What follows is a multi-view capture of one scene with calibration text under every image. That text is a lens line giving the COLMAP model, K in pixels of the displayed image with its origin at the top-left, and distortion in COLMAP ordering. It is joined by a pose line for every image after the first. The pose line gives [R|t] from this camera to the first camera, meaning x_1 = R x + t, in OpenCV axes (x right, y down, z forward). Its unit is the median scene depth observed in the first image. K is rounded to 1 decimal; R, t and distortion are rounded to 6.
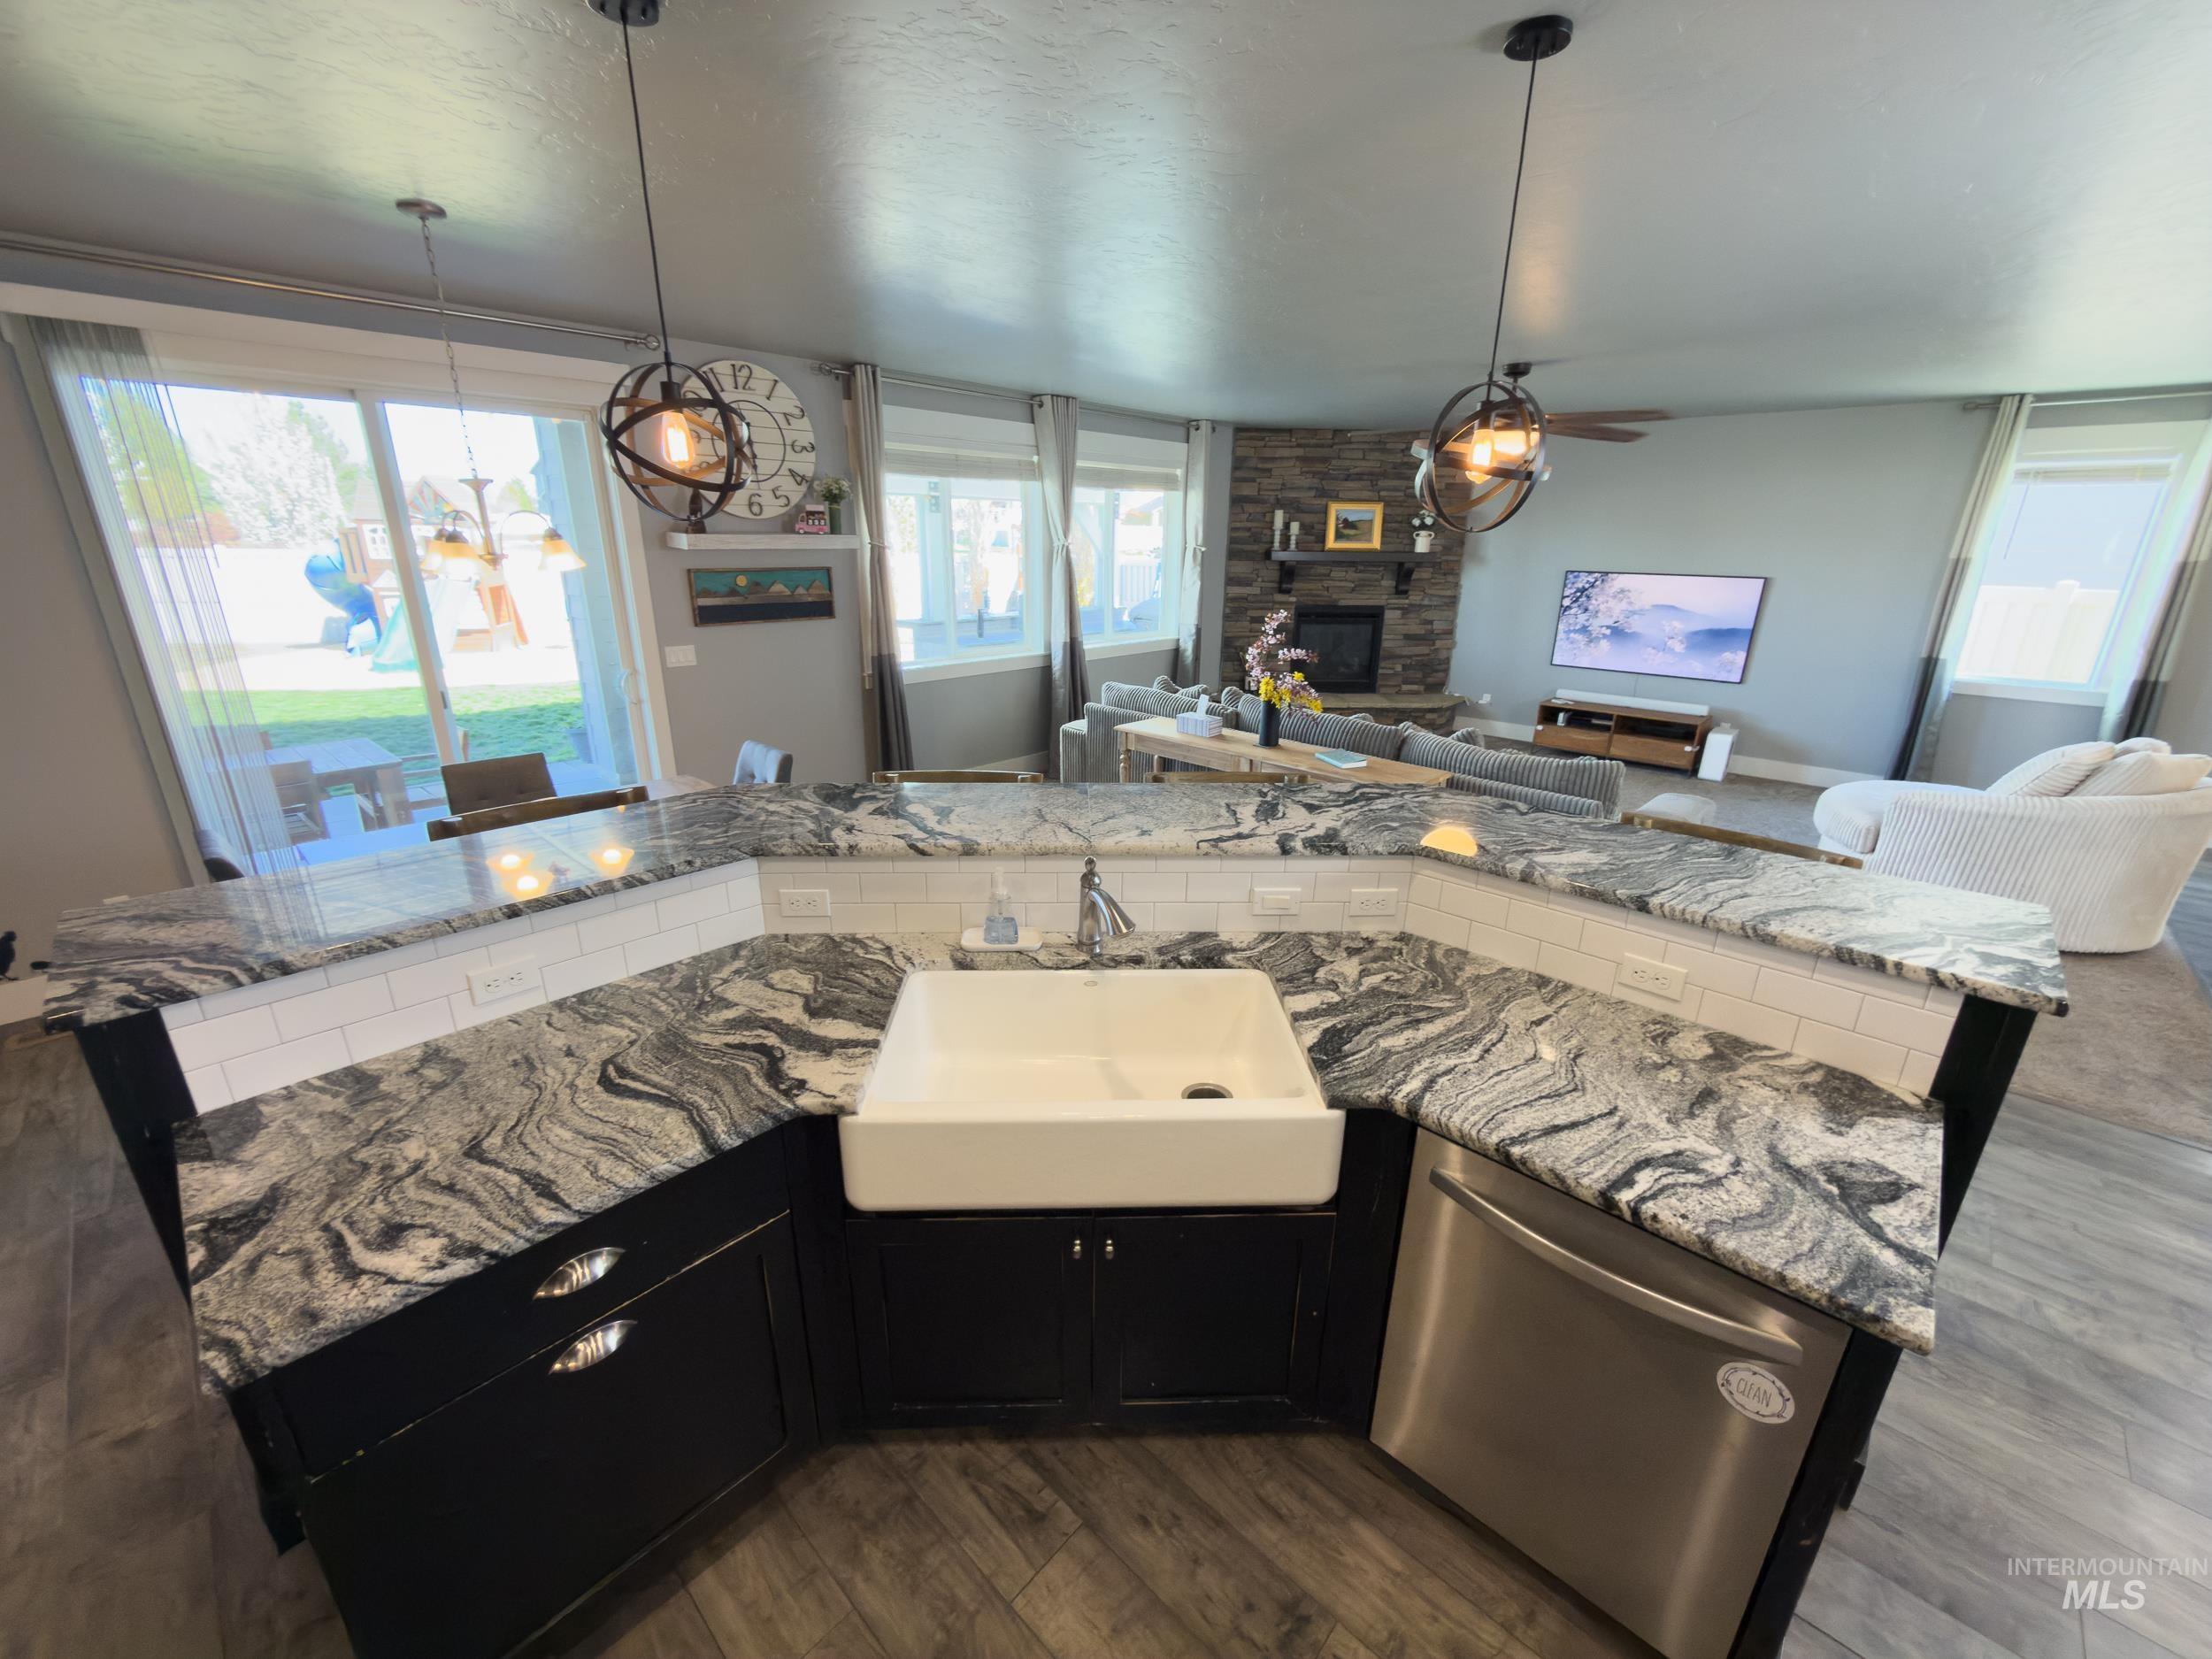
lens RADIAL K [[879.6, 0, 1110.1], [0, 879.6, 826.6], [0, 0, 1]] dist [0.001939, -0.000380]
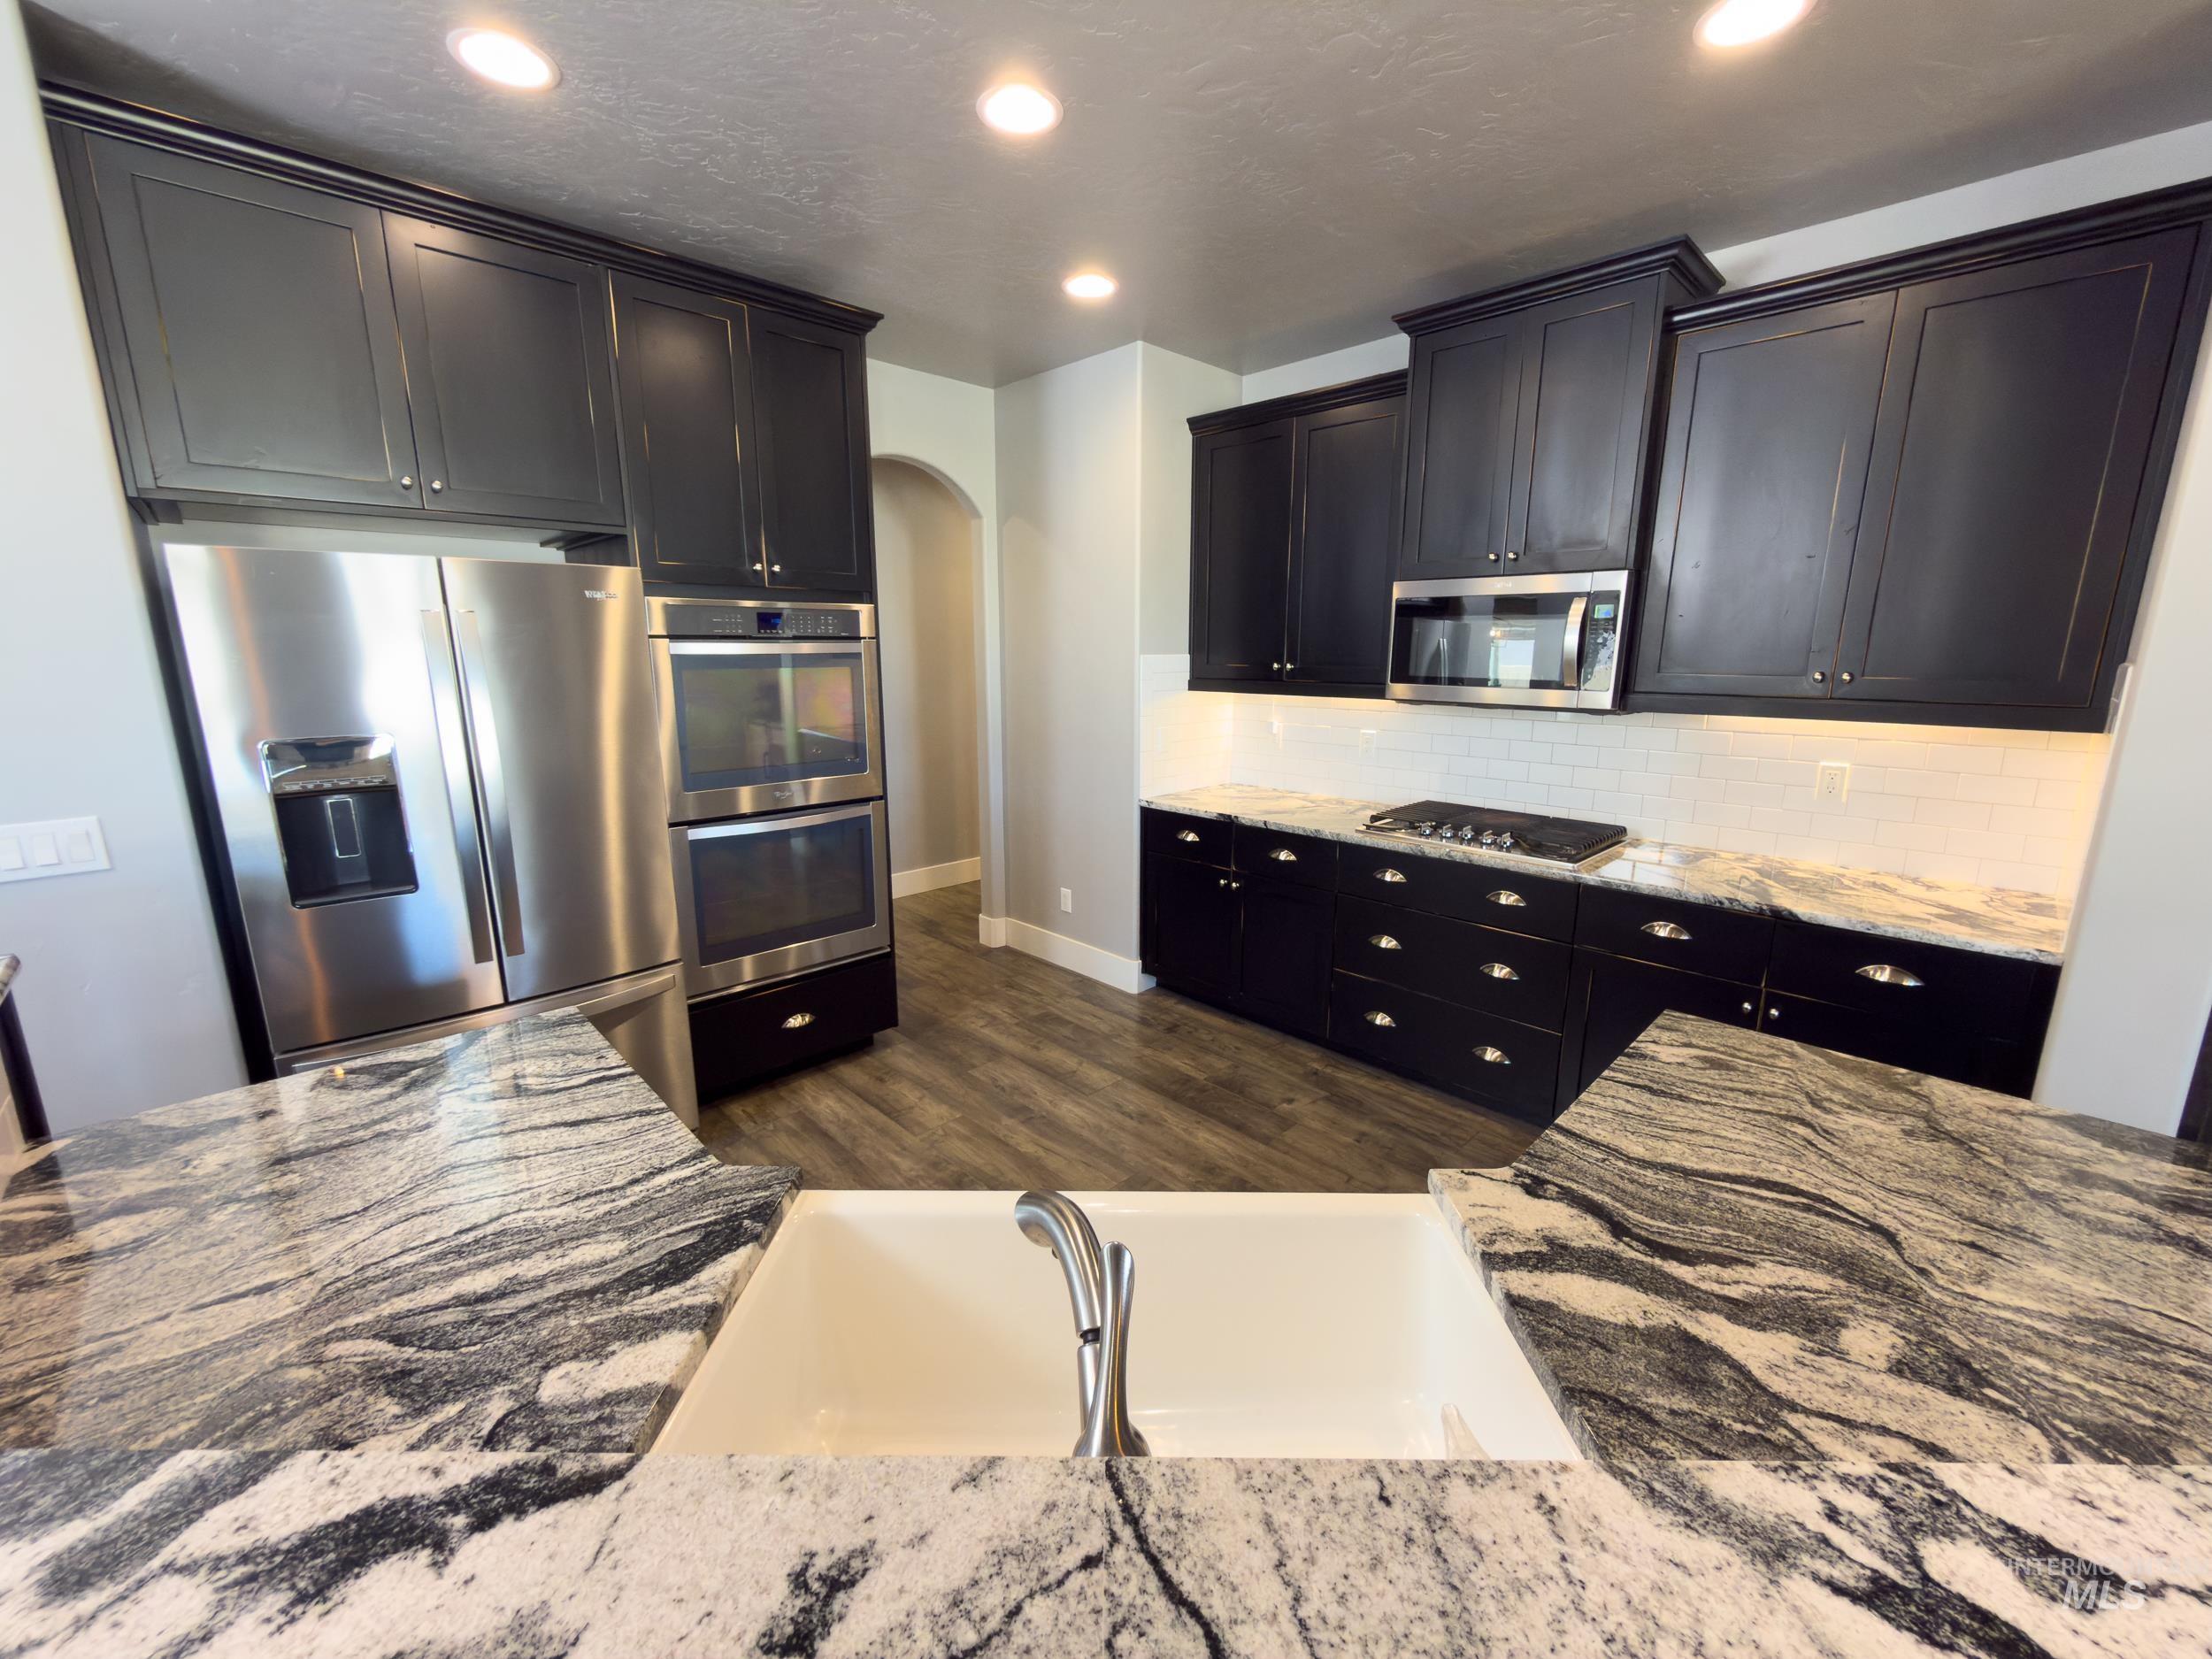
lens RADIAL K [[879.6, 0, 1111.0], [0, 879.6, 830.3], [0, 0, 1]] dist [0.001939, -0.000380]
pose [[-0.998767, -0.022984, 0.044013, -0.009340], [0.002301, 0.864037, 0.503423, -0.074847], [-0.049600, 0.502903, -0.862919, 0.353949]]
